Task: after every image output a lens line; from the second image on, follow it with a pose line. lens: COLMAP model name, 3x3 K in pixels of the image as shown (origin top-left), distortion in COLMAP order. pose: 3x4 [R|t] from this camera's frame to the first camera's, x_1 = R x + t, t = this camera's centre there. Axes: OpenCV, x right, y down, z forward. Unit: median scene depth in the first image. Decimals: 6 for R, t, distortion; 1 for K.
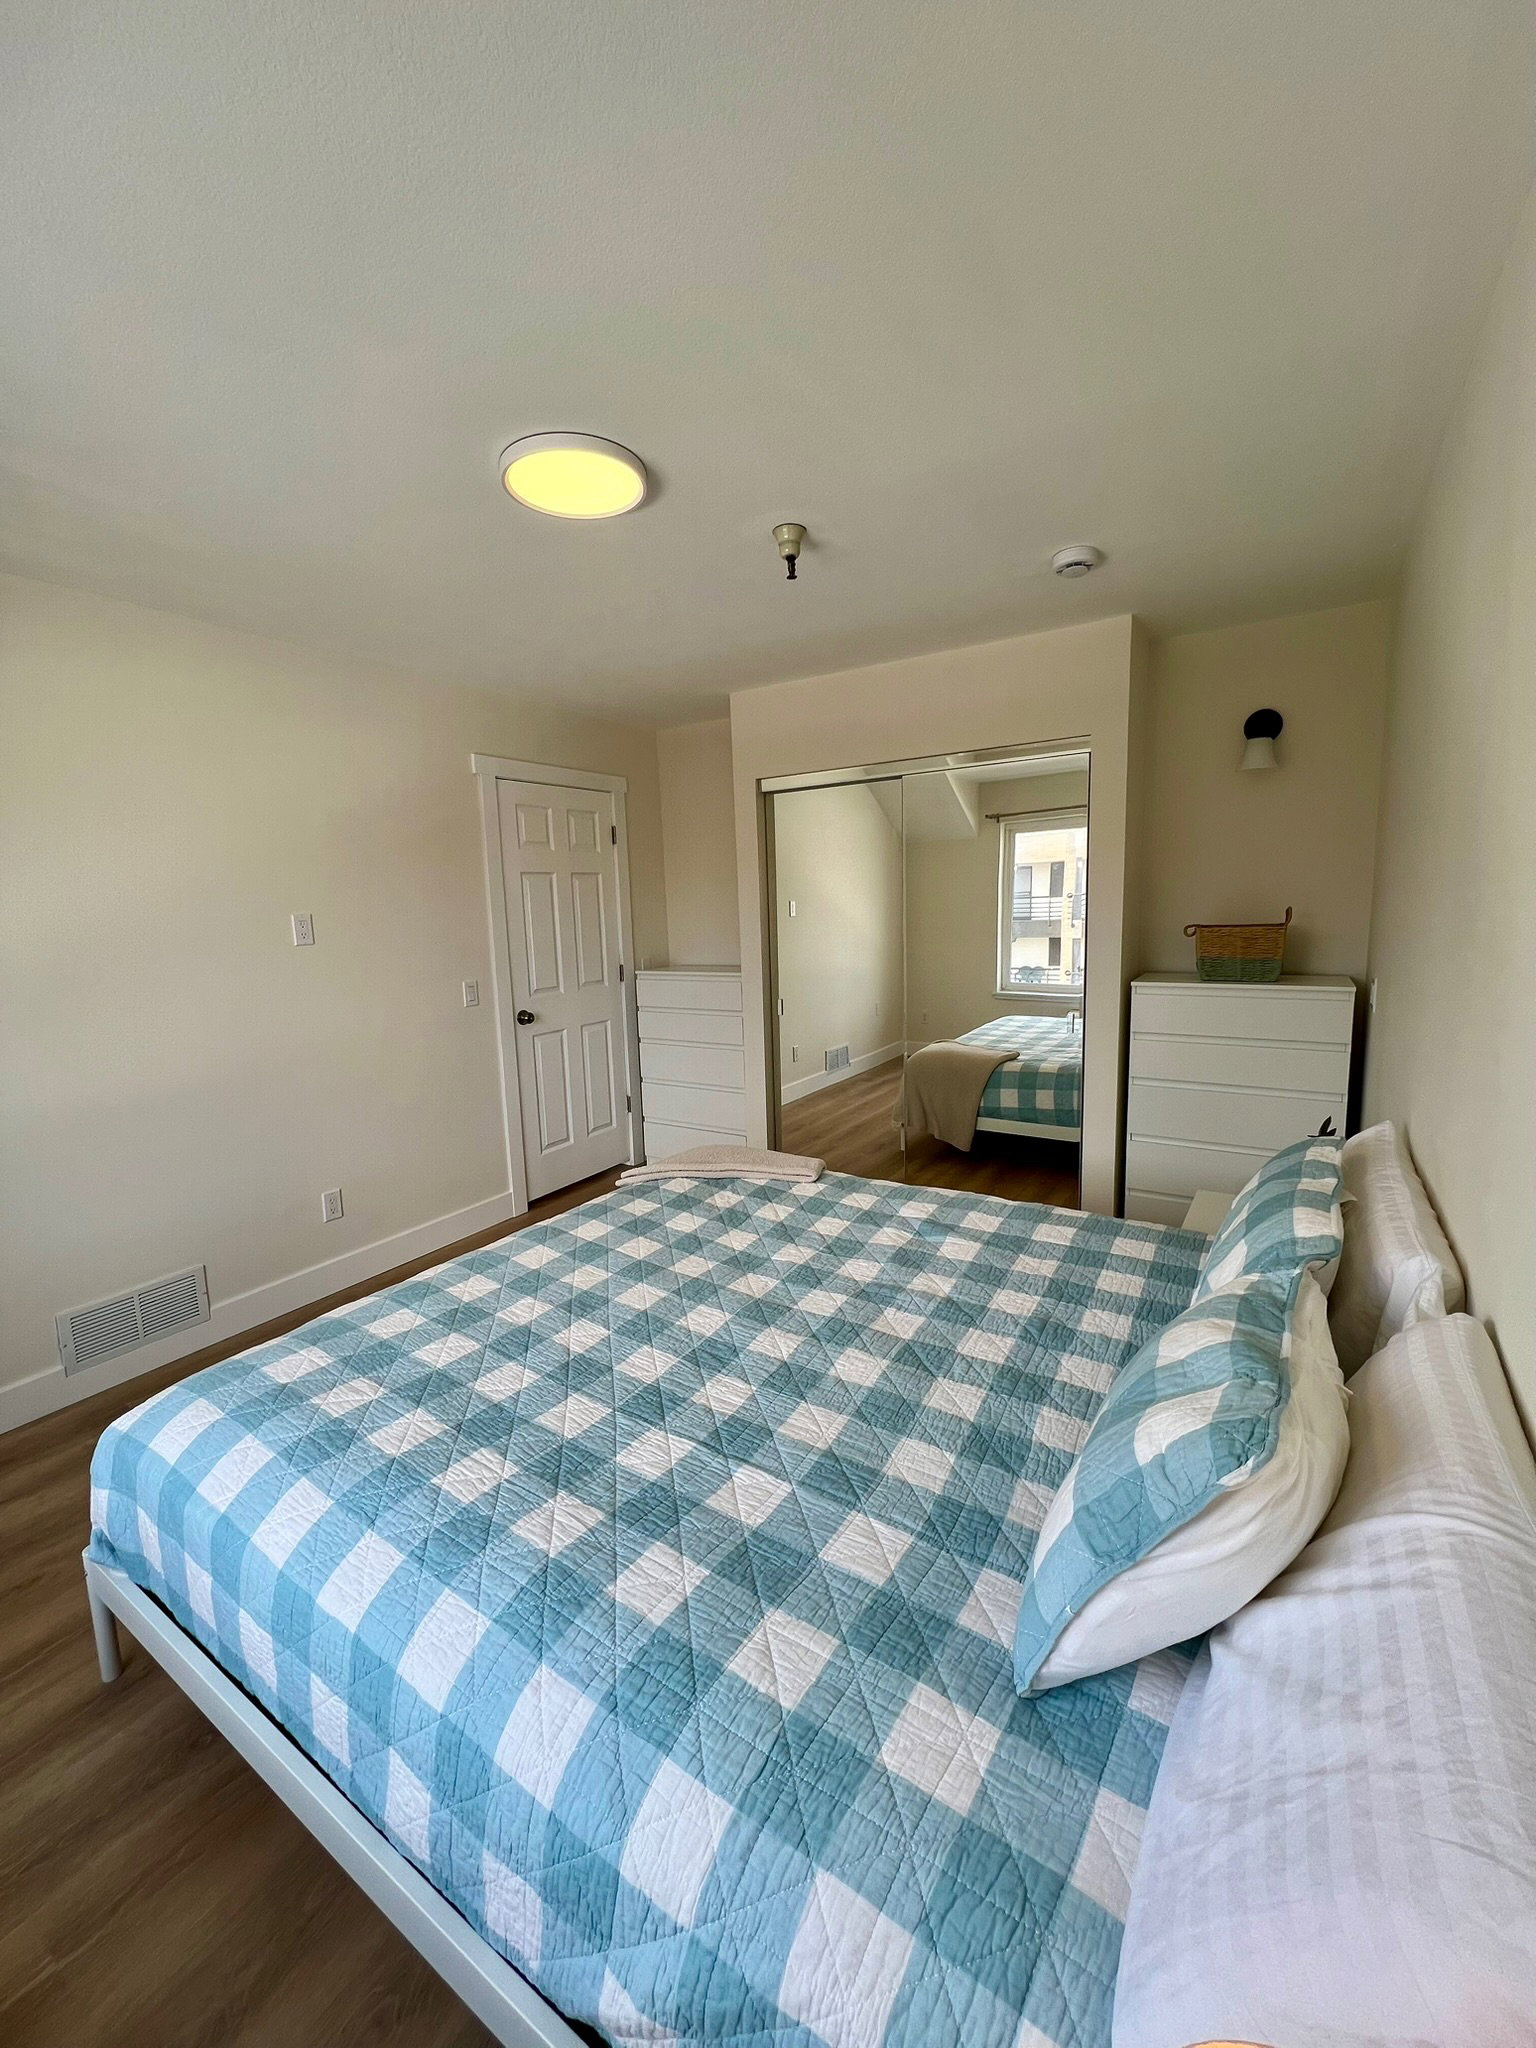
lens RADIAL K [[818.2, 0, 769.9], [0, 818.2, 1014.8], [0, 0, 1]] dist [-0.000013, 0.000514]
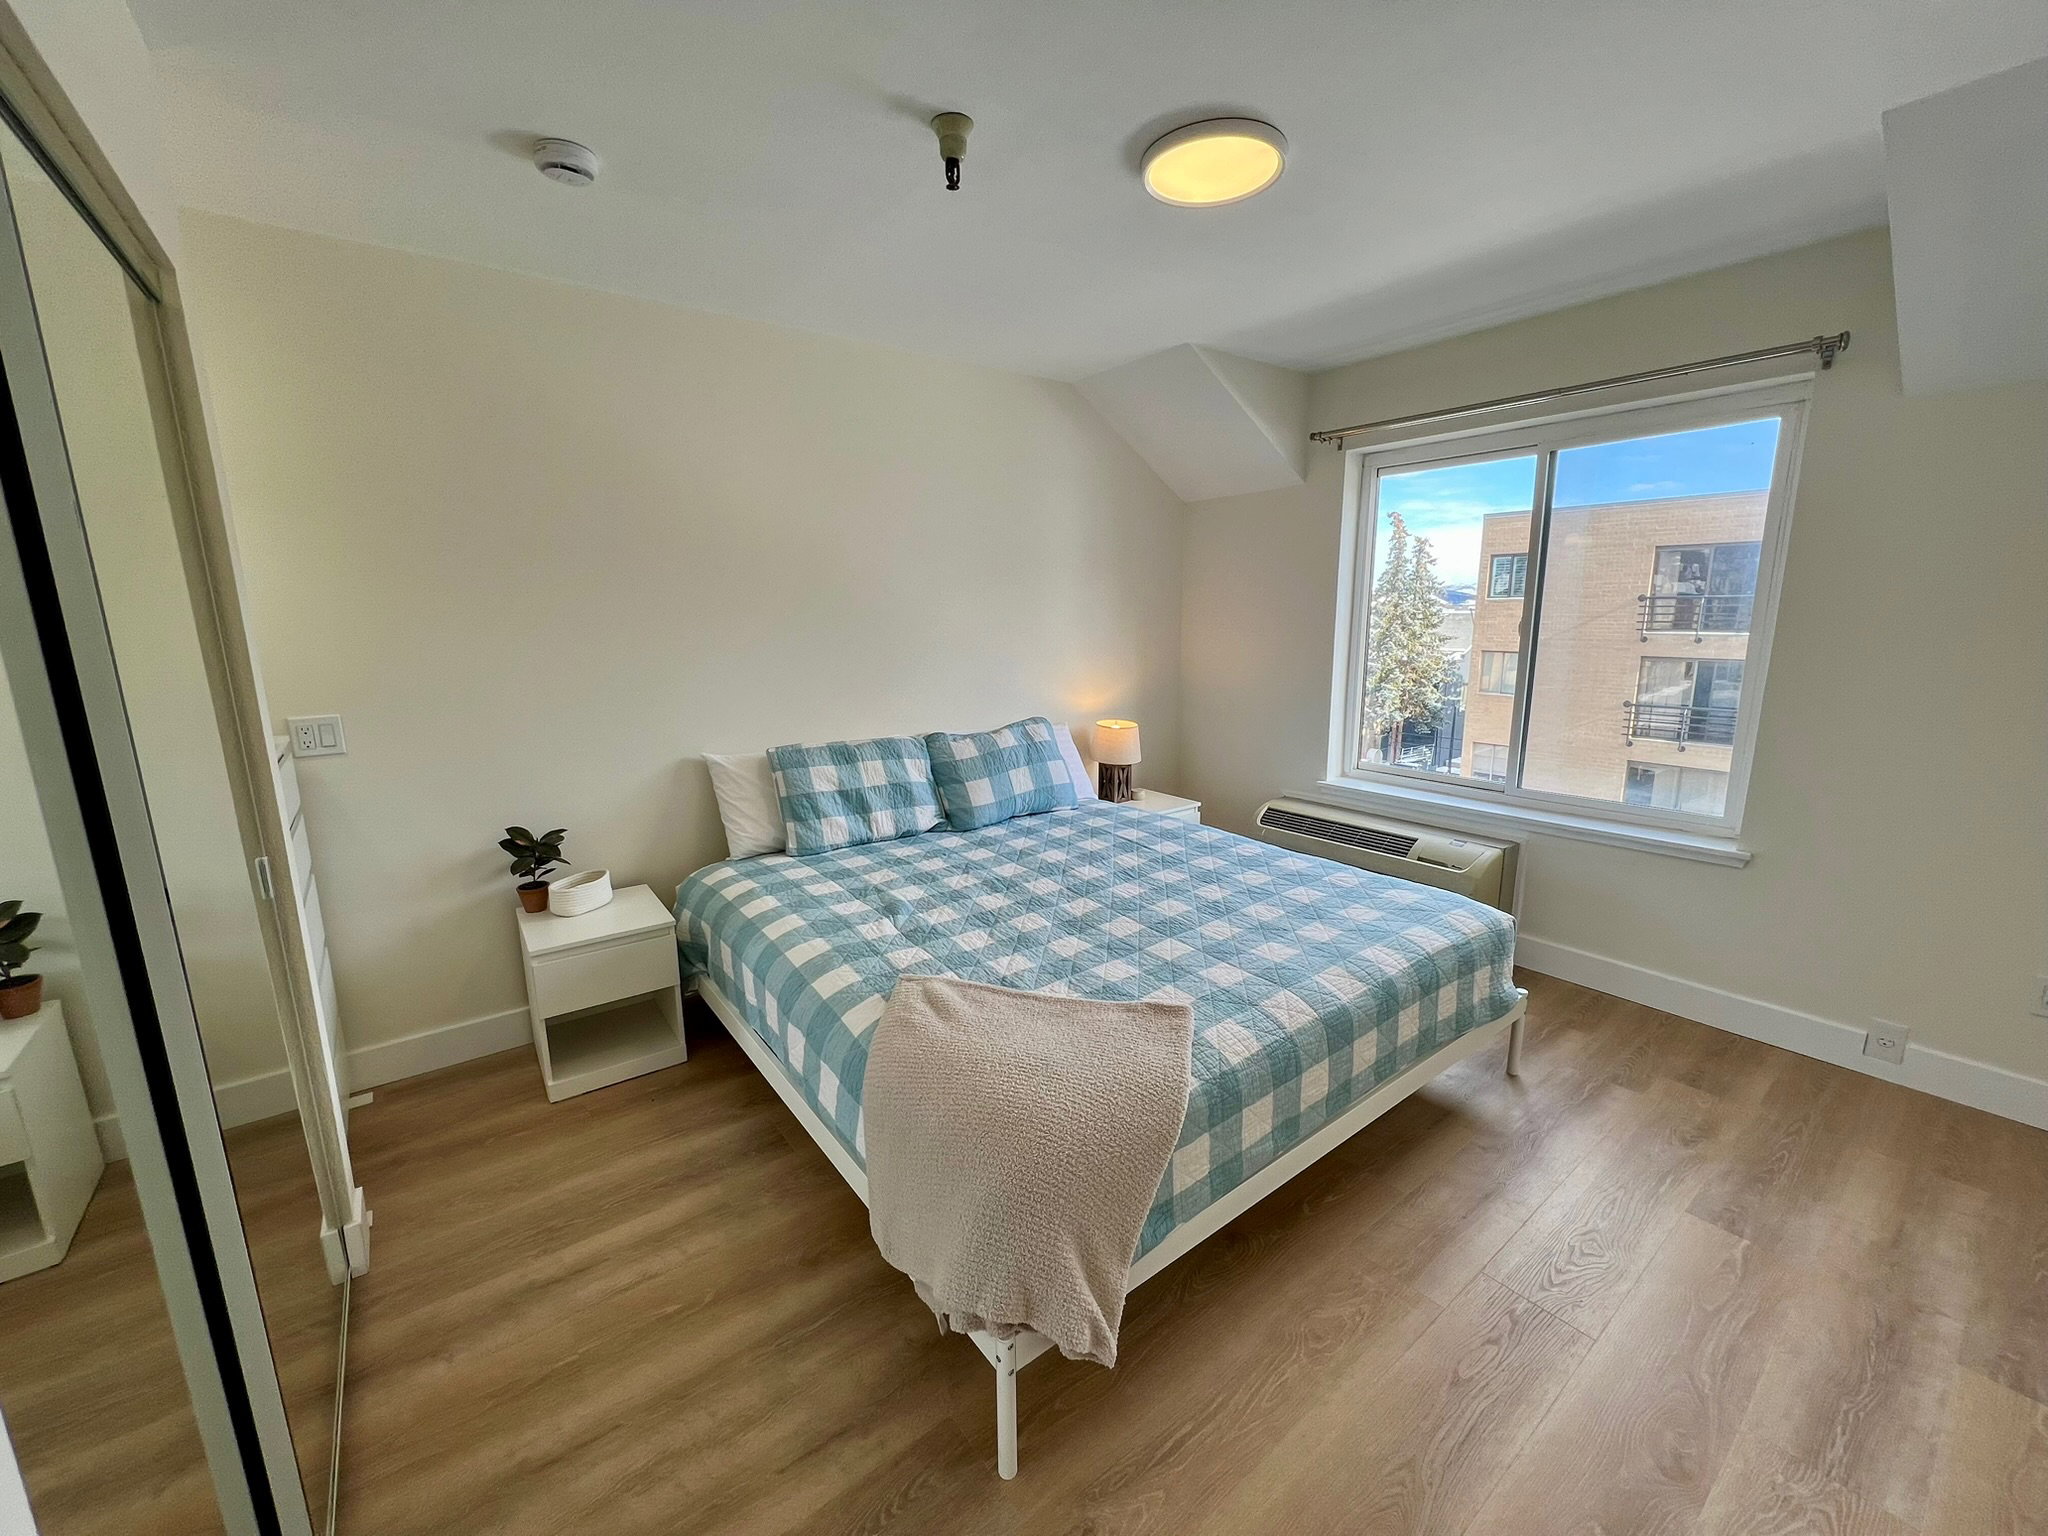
lens RADIAL K [[818.2, 0, 1014.9], [0, 818.2, 765.0], [0, 0, 1]] dist [-0.000013, 0.000514]
pose [[-0.936755, -0.025332, 0.349068, -0.325020], [0.089454, 0.946919, 0.308775, -0.246966], [-0.338361, 0.320472, -0.884765, 1.879532]]
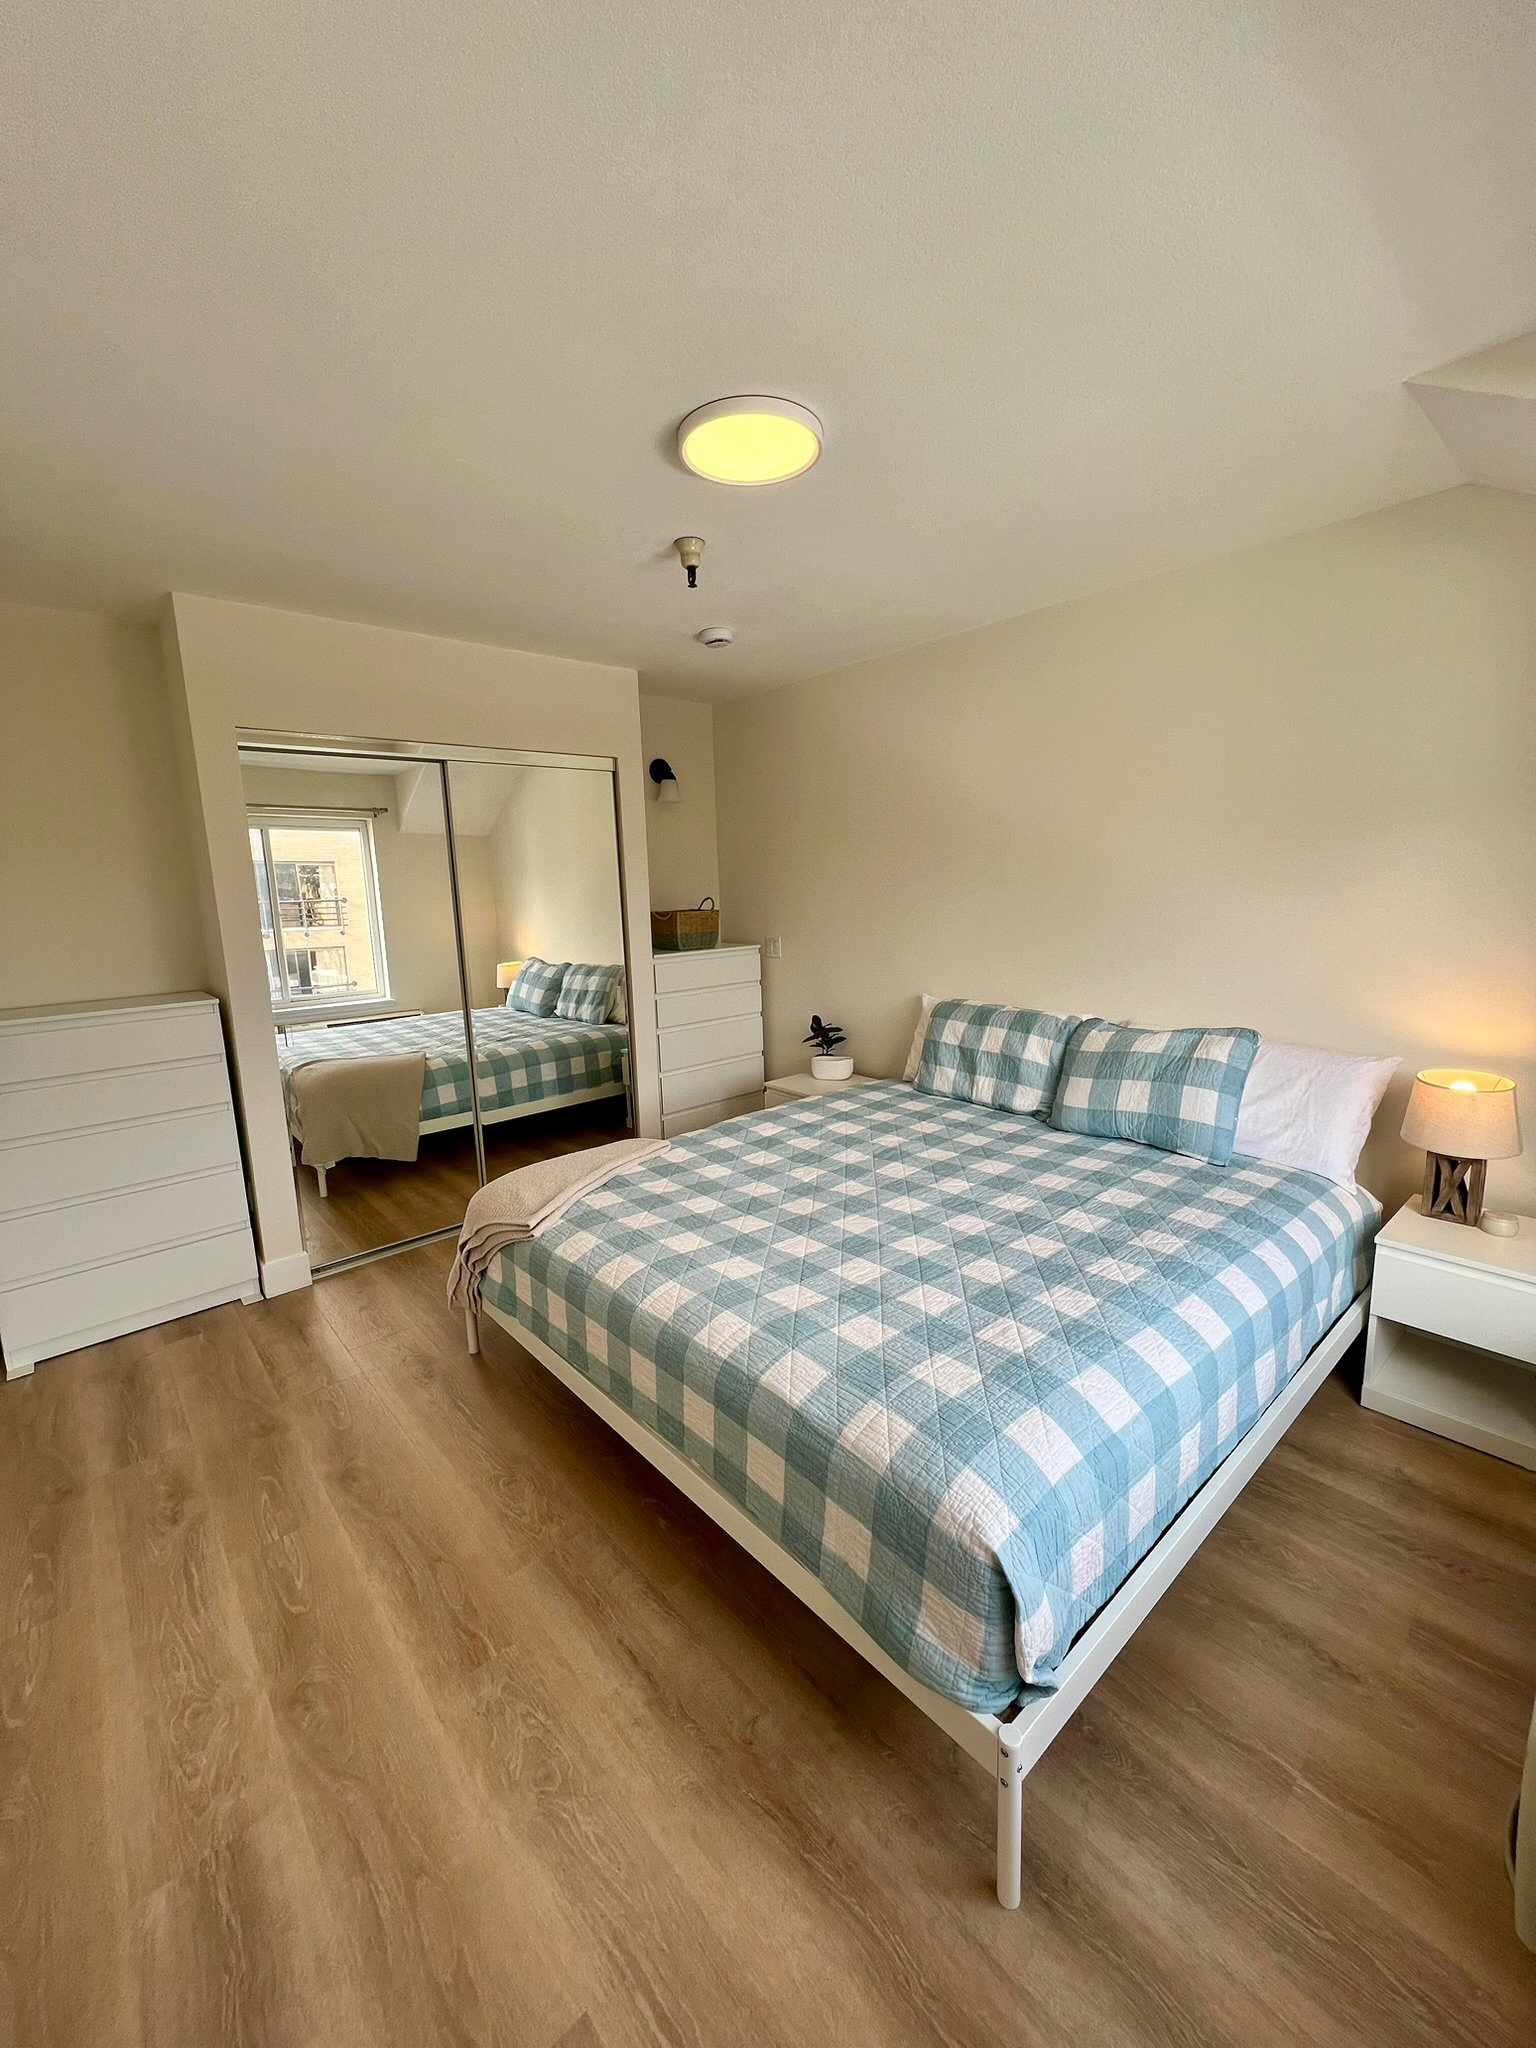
lens RADIAL K [[815.6, 0, 768.3], [0, 815.6, 1018.2], [0, 0, 1]] dist [-0.001149, 0.000091]
pose [[0.274148, -0.135128, 0.952147, -1.073811], [0.156883, 0.983100, 0.094350, -0.051520], [-0.948805, 0.123510, 0.290715, 0.662847]]
